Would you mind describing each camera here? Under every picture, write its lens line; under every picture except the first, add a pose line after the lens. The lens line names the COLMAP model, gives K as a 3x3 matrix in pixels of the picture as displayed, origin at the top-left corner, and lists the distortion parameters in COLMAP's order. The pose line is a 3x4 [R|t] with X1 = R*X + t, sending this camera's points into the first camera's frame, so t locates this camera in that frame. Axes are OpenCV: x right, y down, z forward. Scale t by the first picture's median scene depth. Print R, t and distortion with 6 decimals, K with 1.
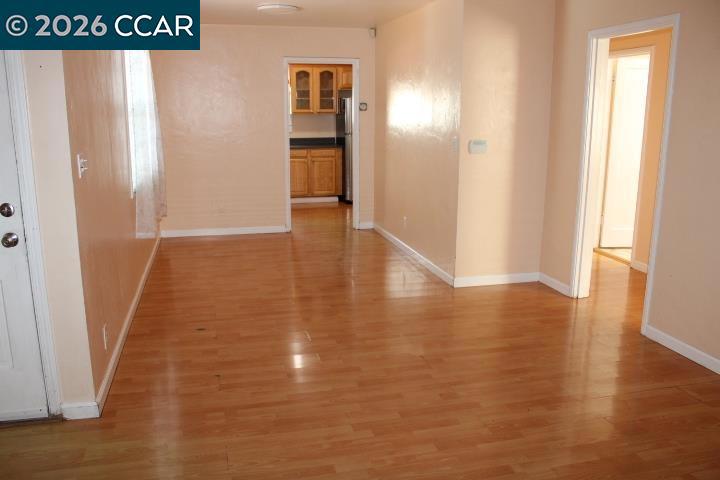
lens RADIAL K [[602.7, 0, 358.7], [0, 602.7, 241.2], [0, 0, 1]] dist [-0.144127, 0.113298]
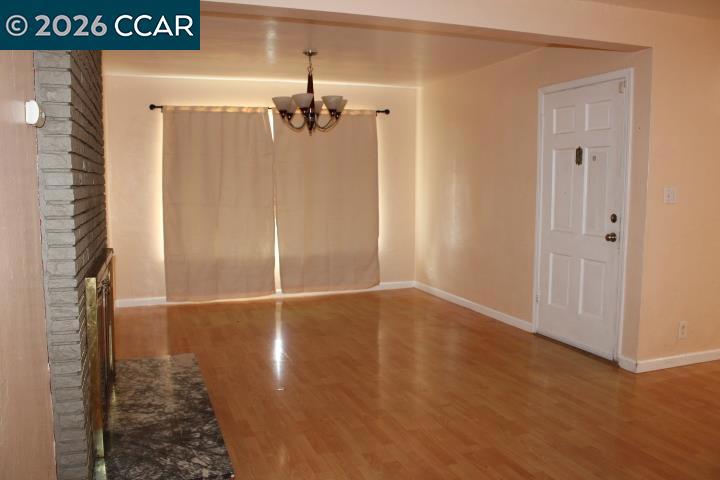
lens RADIAL K [[602.7, 0, 354.8], [0, 602.7, 239.7], [0, 0, 1]] dist [-0.144127, 0.113298]
pose [[0.107253, 0.093045, -0.989868, 0.838043], [-0.212996, 0.974646, 0.068536, 0.037798], [0.971148, 0.203488, 0.124352, 0.110273]]
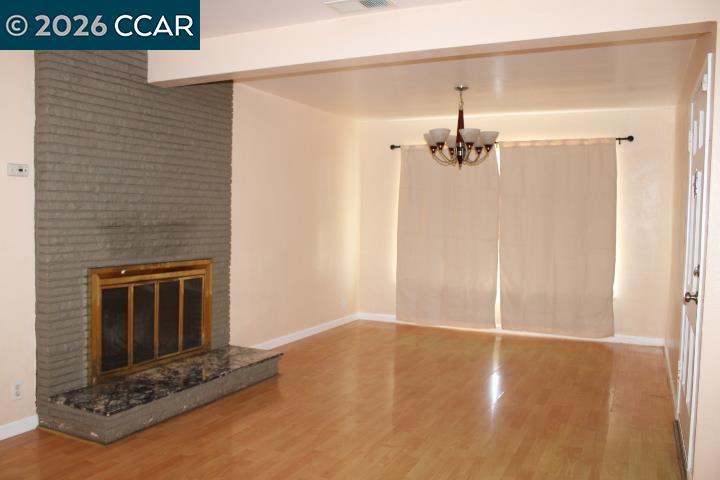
lens RADIAL K [[602.7, 0, 348.7], [0, 602.7, 237.0], [0, 0, 1]] dist [-0.144127, 0.113298]
pose [[-0.641292, 0.017874, -0.767089, 0.623262], [-0.185236, 0.966552, 0.177381, -0.177117], [0.744602, 0.255846, -0.616531, 1.063124]]
